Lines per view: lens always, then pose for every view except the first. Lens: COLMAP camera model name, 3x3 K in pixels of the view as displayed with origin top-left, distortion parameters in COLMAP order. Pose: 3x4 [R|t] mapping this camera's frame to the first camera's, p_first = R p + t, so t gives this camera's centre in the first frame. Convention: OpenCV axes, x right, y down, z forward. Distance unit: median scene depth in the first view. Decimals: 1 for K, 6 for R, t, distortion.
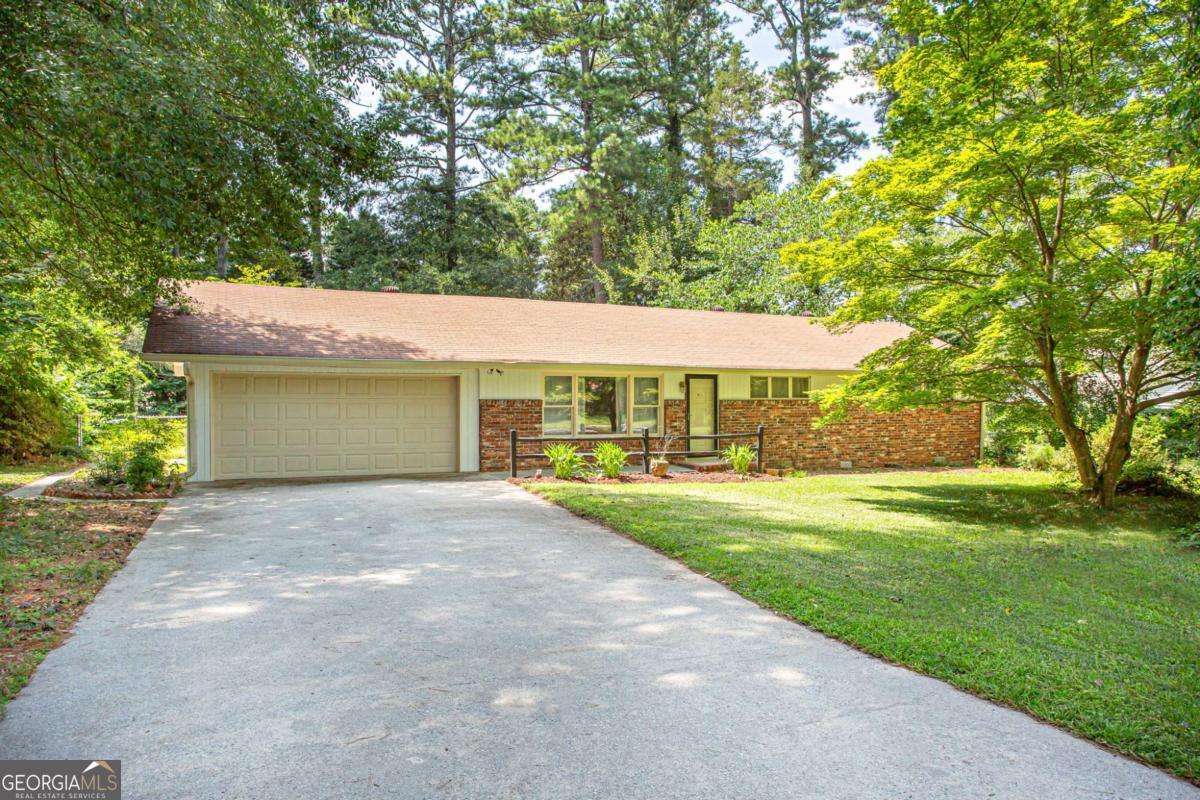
lens RADIAL K [[832.0, 0, 600.3], [0, 832.0, 404.3], [0, 0, 1]] dist [-0.049906, 0.004052]
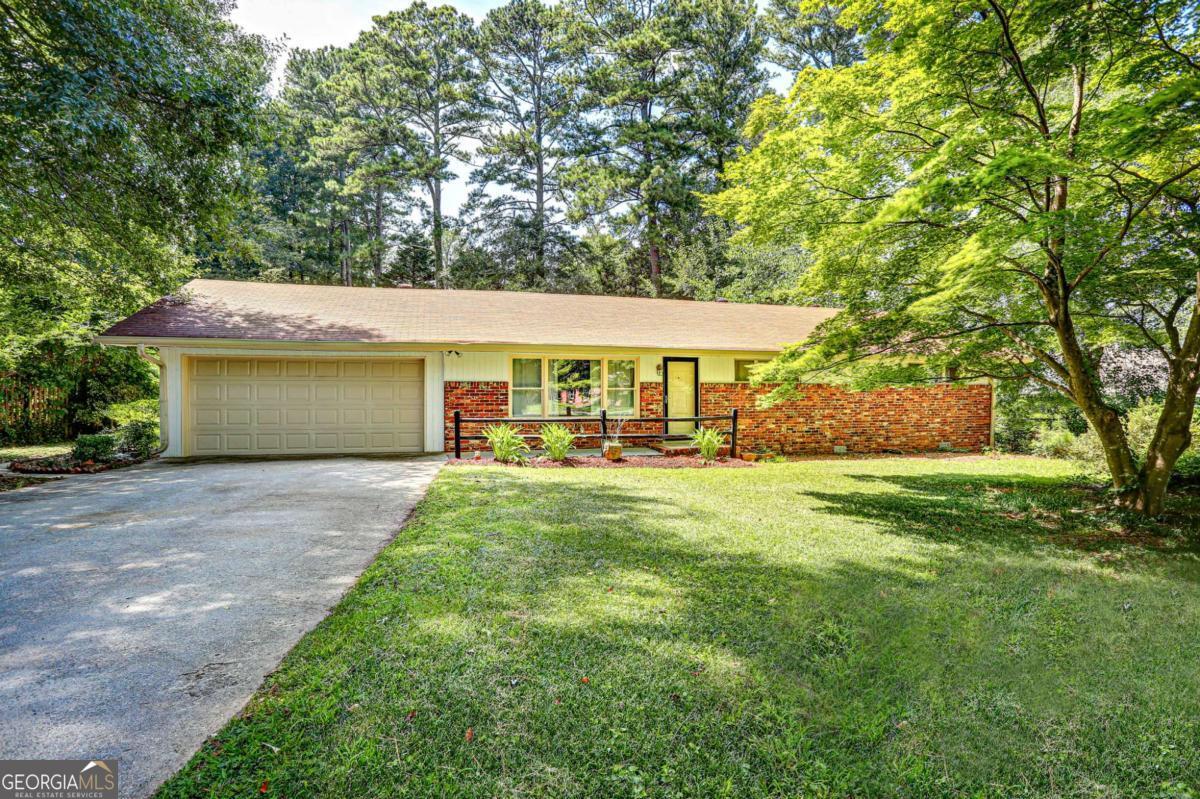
lens RADIAL K [[600.1, 0, 598.1], [0, 600.1, 398.0], [0, 0, 1]] dist [-0.081816, 0.037784]
pose [[0.982727, -0.002051, -0.185052, 0.141810], [0.001005, 0.999983, -0.005747, 0.015246], [0.185061, 0.005461, 0.982712, 0.250927]]
